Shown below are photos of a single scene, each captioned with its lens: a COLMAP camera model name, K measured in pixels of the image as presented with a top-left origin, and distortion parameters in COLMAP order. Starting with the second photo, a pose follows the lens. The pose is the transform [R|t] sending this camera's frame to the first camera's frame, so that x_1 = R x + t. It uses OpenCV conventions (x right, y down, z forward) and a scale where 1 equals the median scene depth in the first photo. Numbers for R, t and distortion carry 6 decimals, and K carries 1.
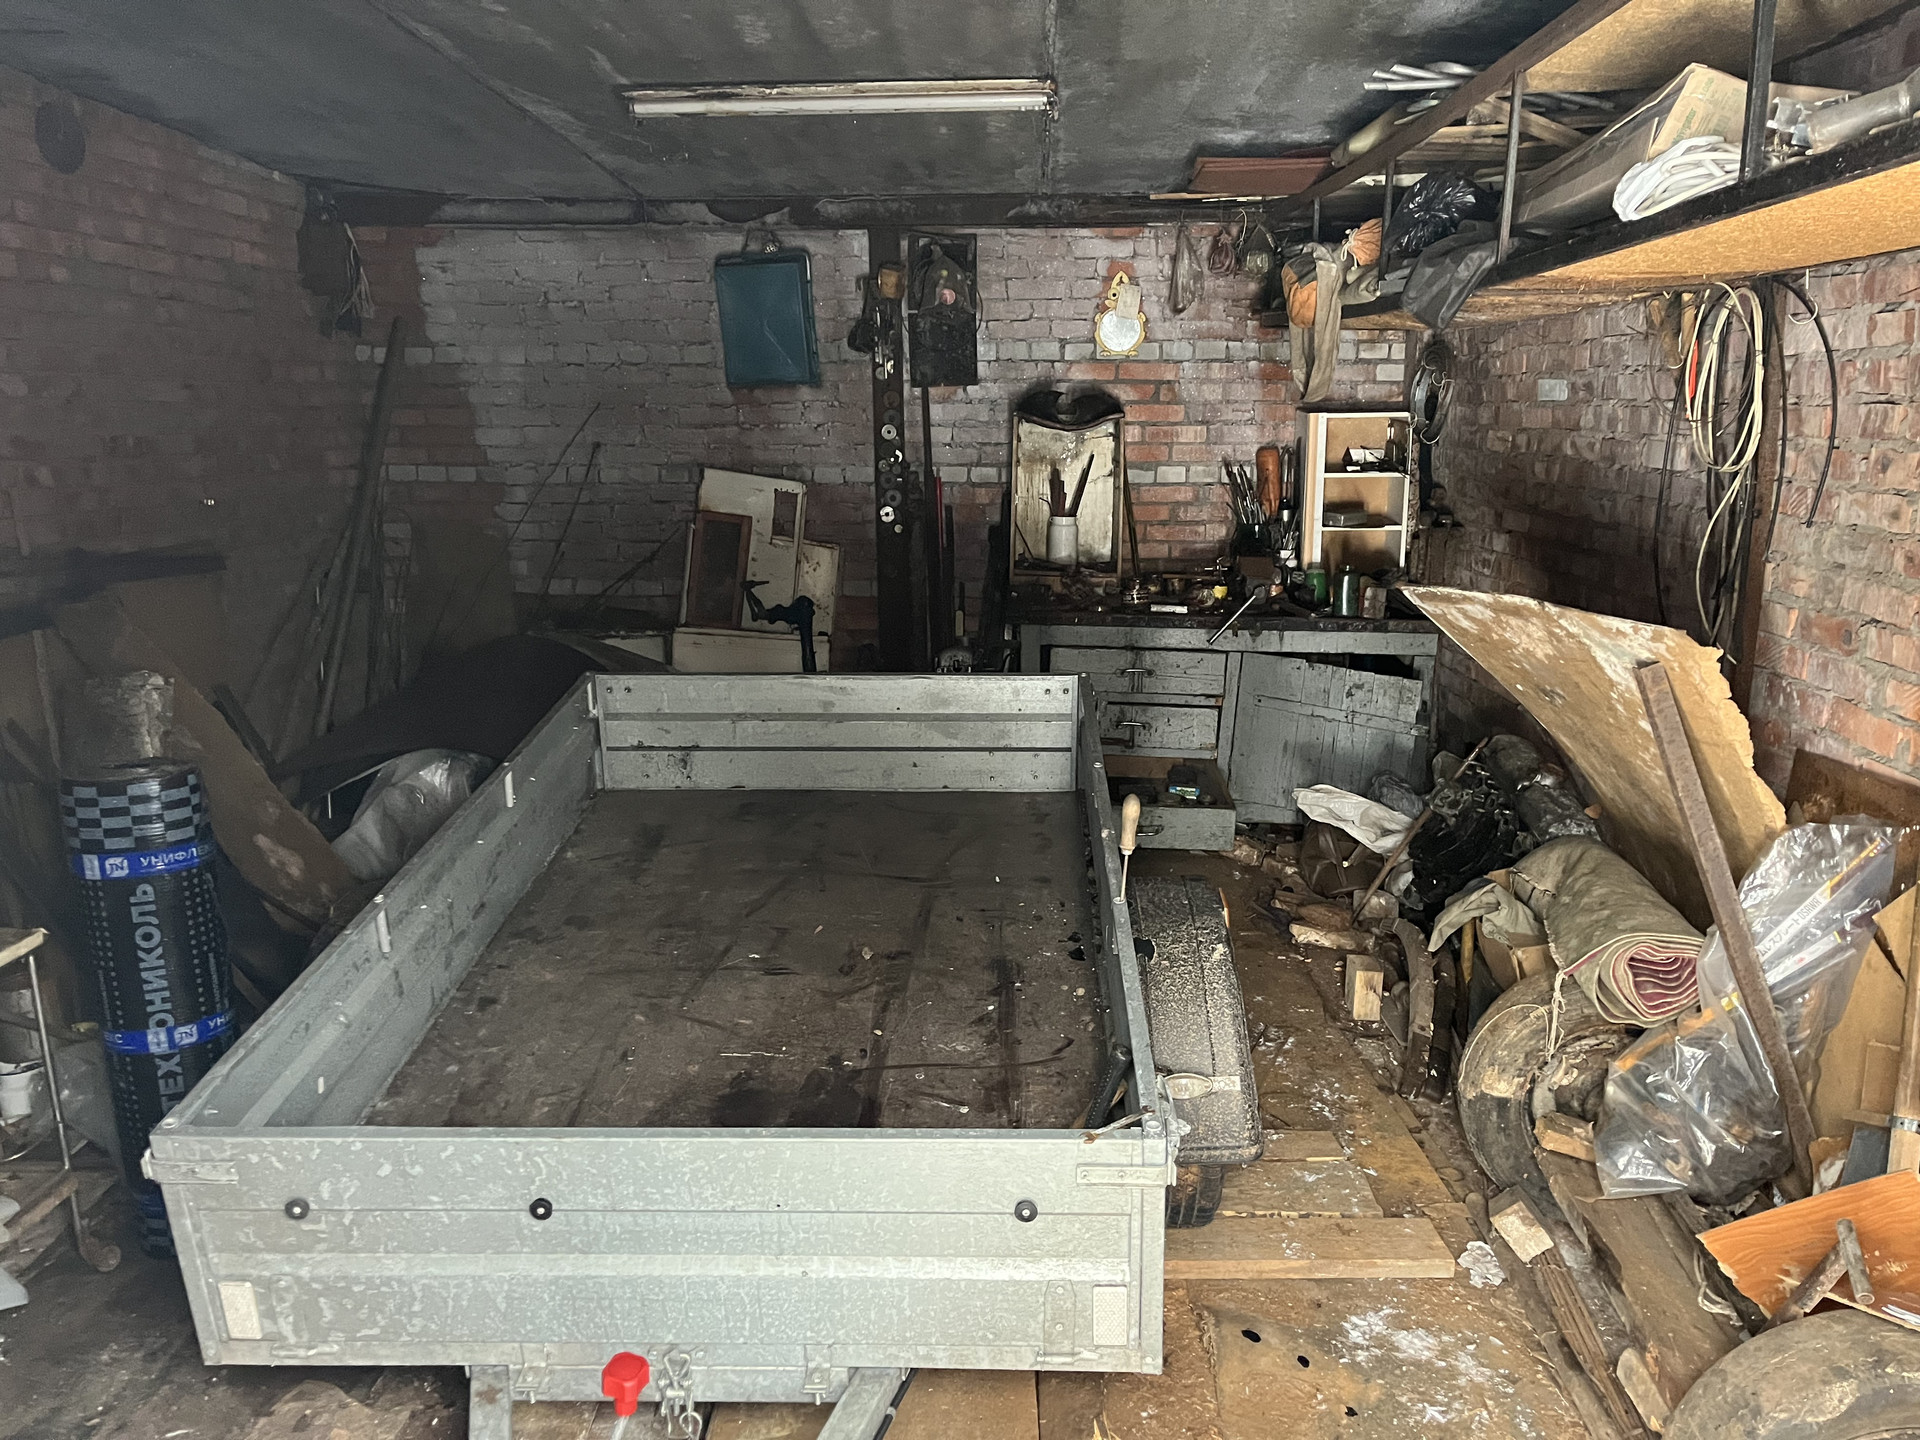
lens RADIAL K [[1446.1, 0, 965.4], [0, 1446.1, 733.6], [0, 0, 1]] dist [0.068978, -0.096768]
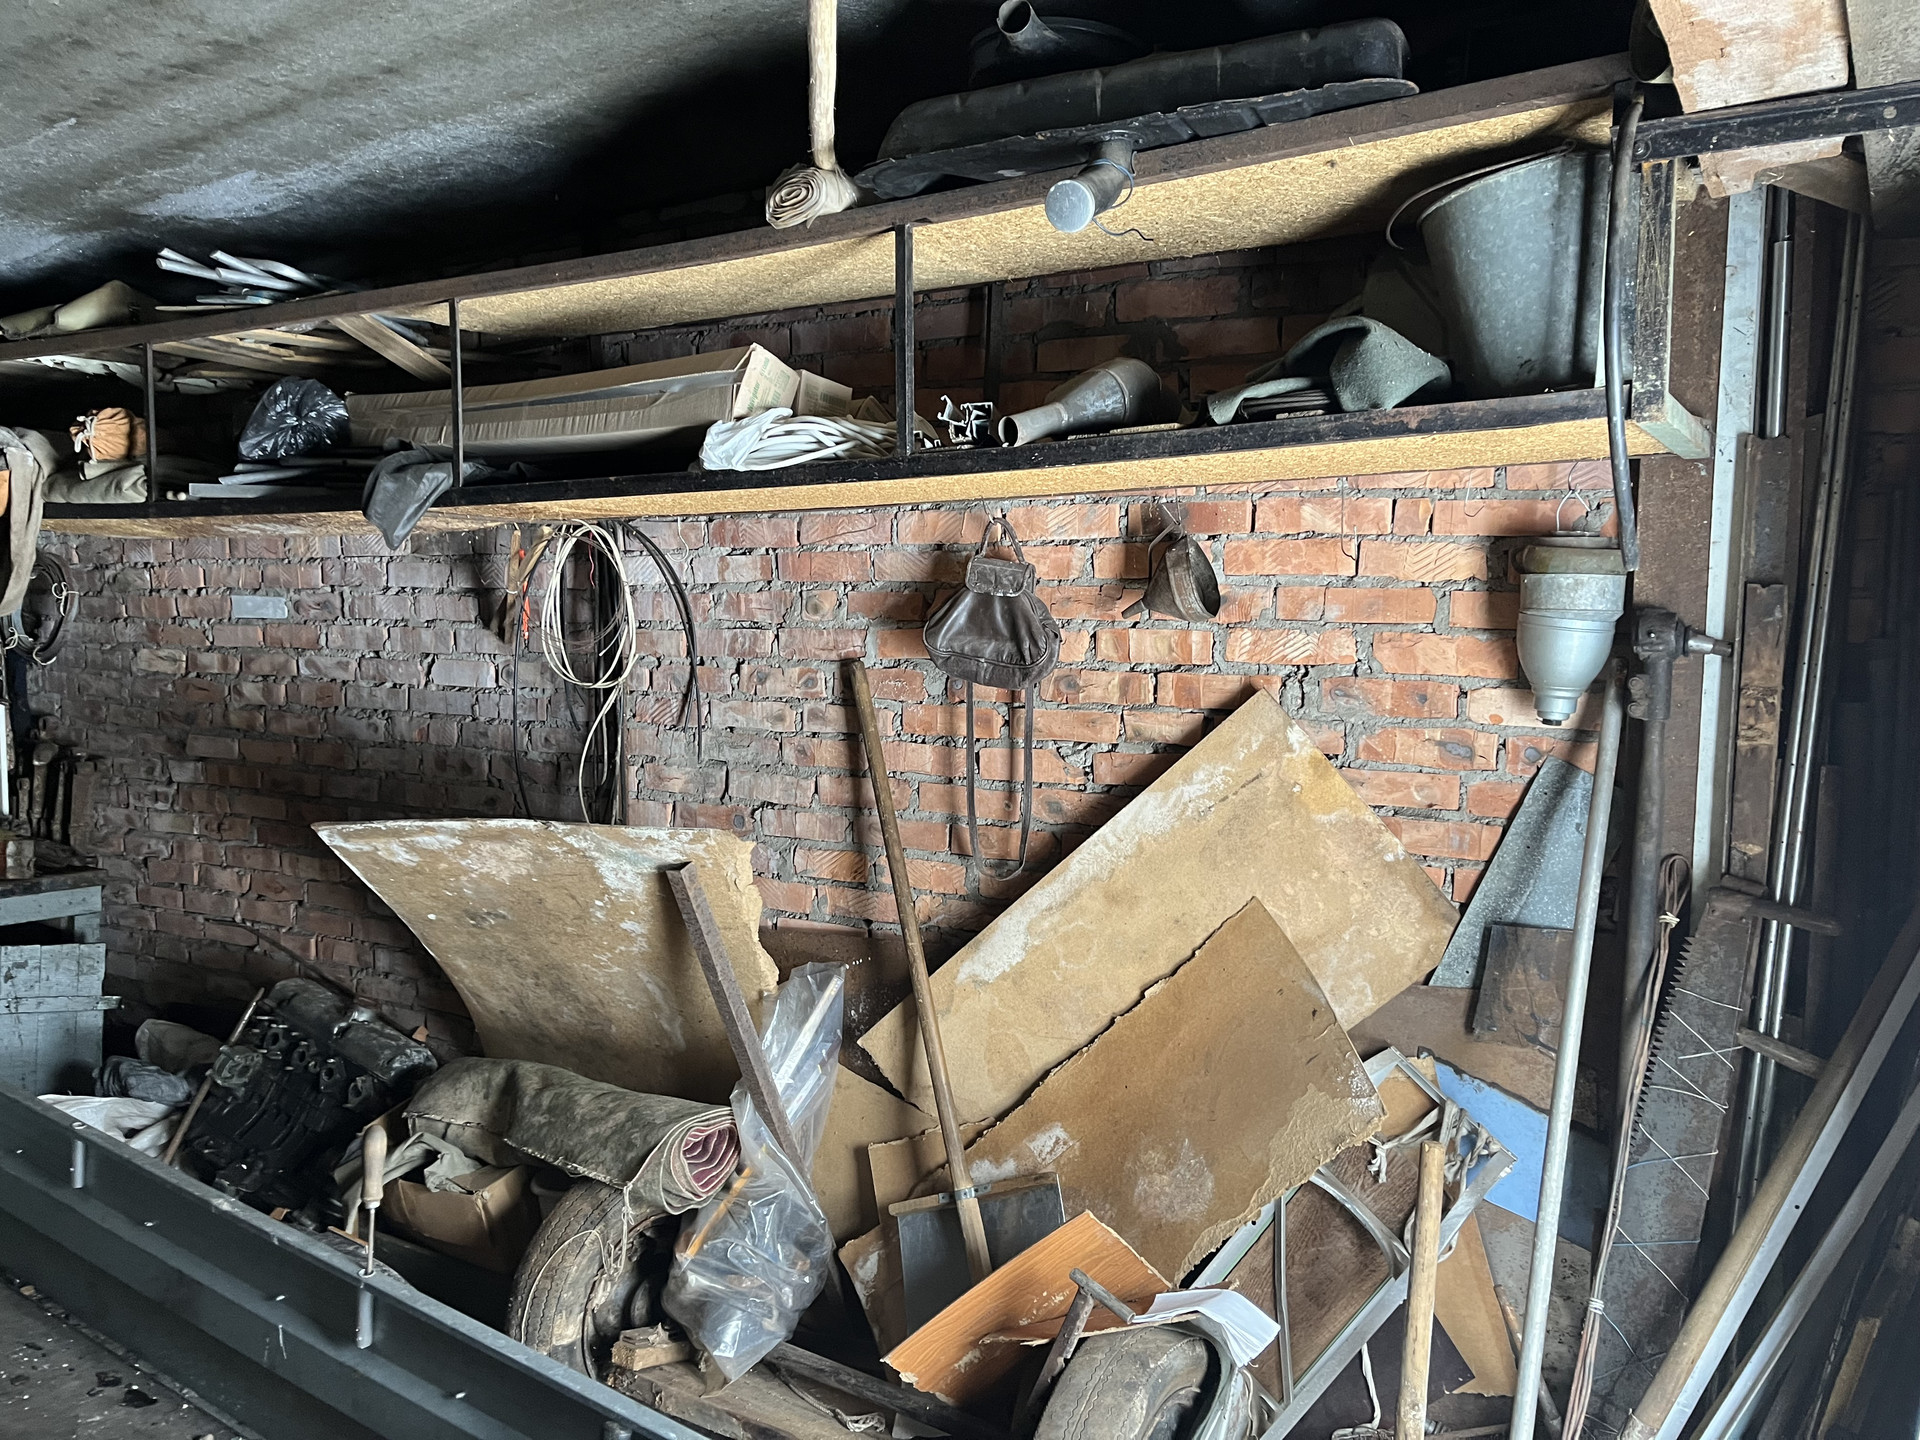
lens RADIAL K [[1446.1, 0, 965.4], [0, 1446.1, 733.6], [0, 0, 1]] dist [0.068978, -0.096768]
pose [[0.455759, -0.063751, 0.887817, -0.353051], [0.187759, 0.981874, -0.025880, -0.070315], [-0.870075, 0.178491, 0.459468, 0.285798]]
